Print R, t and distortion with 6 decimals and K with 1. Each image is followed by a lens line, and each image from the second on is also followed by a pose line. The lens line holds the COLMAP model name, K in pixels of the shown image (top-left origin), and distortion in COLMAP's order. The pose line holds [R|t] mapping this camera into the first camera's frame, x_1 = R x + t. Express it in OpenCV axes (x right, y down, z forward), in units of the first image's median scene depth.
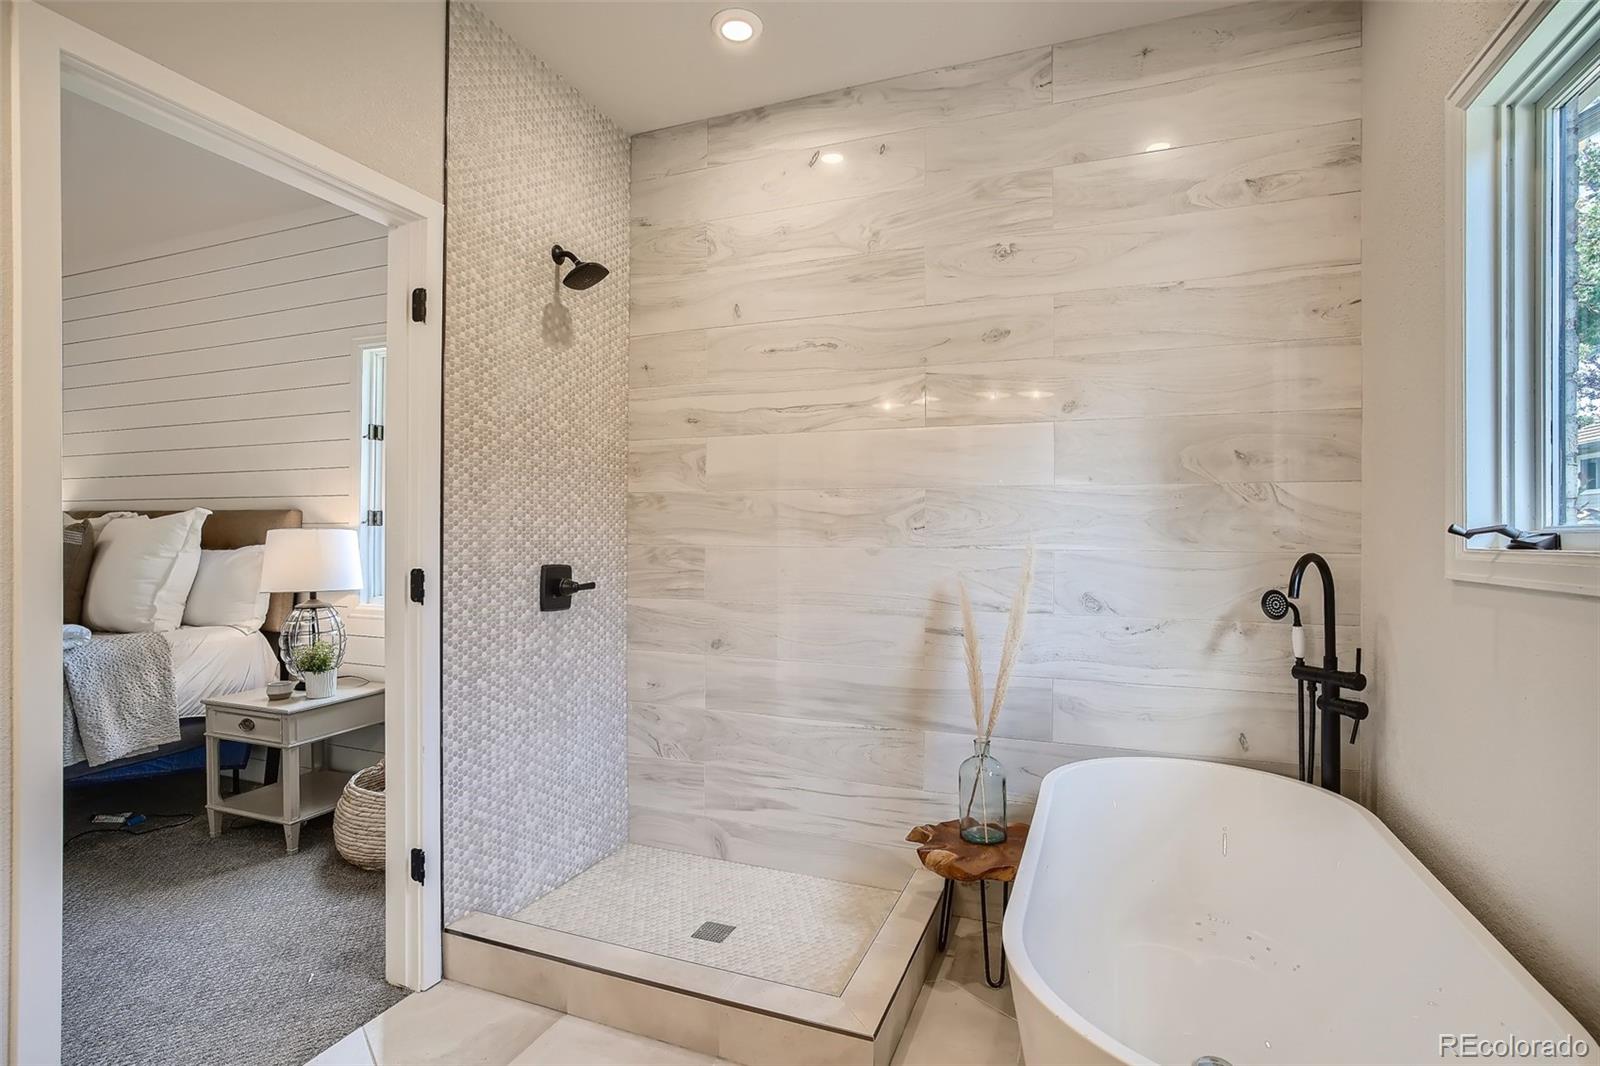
lens RADIAL K [[788.8, 0, 795.8], [0, 788.8, 527.3], [0, 0, 1]] dist [-0.017817, 0.000930]
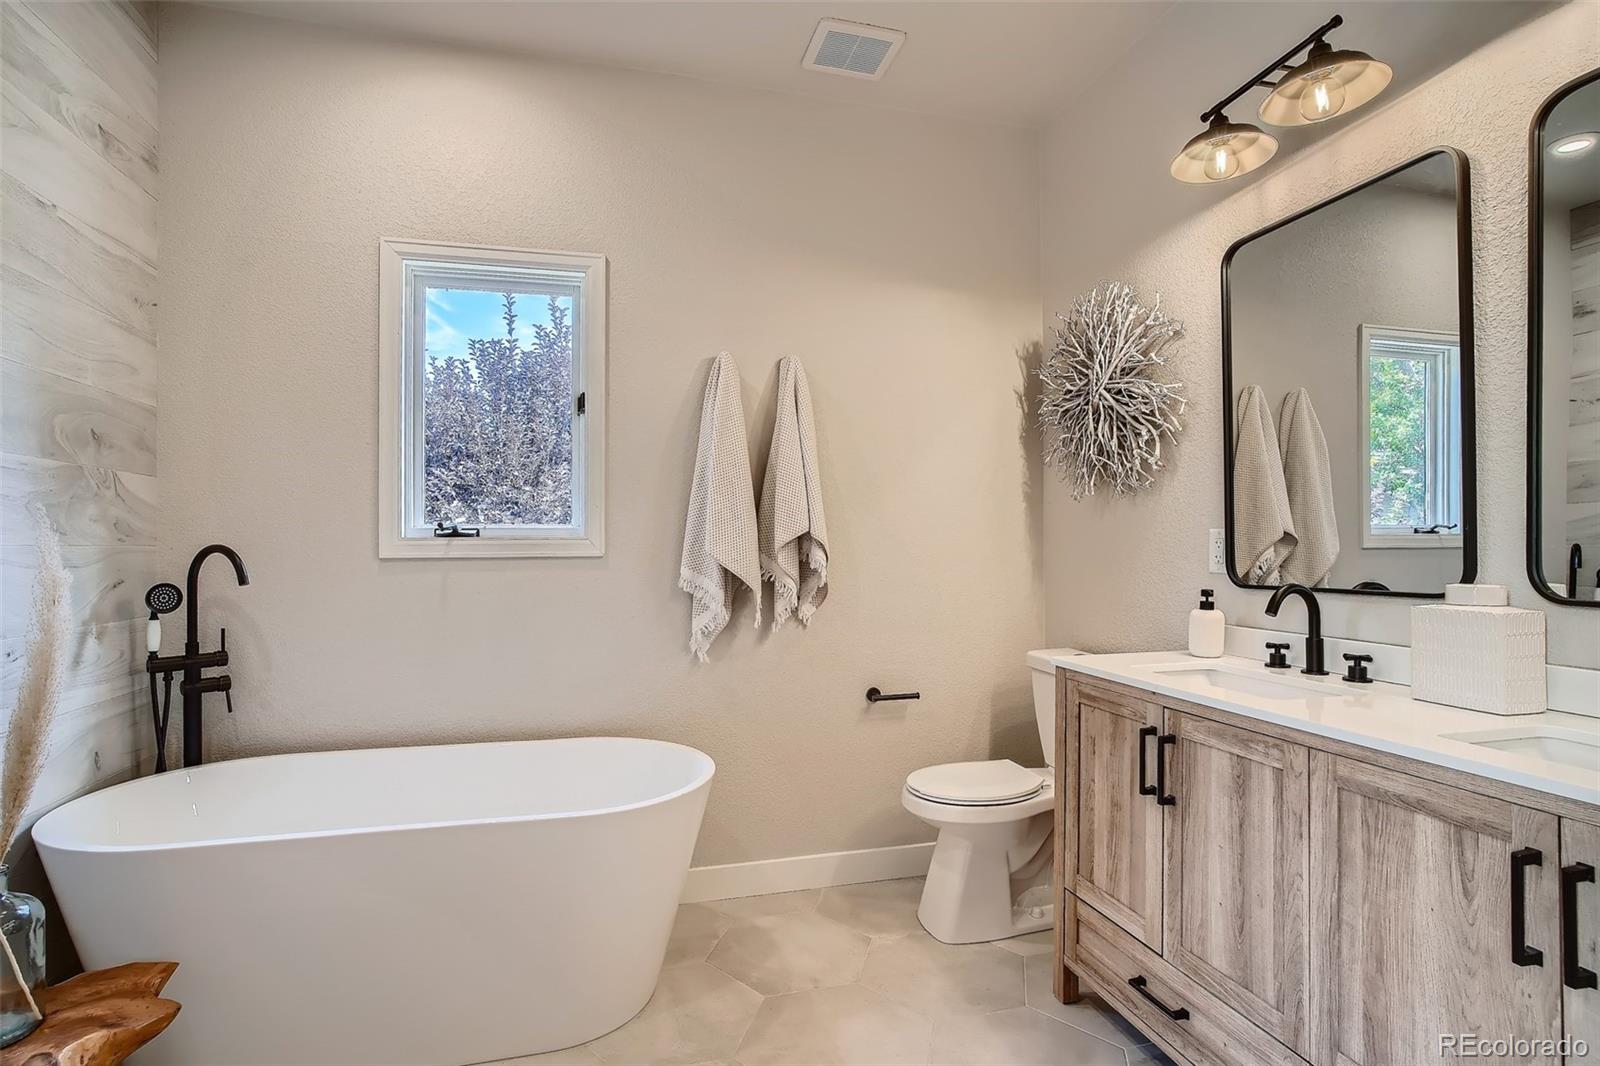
lens RADIAL K [[788.8, 0, 795.8], [0, 788.8, 527.3], [0, 0, 1]] dist [-0.017817, 0.000930]
pose [[-0.585669, 0.015519, 0.810402, -0.629691], [-0.007224, 0.999677, -0.024364, 0.028004], [-0.810518, -0.020124, -0.585367, 0.921560]]
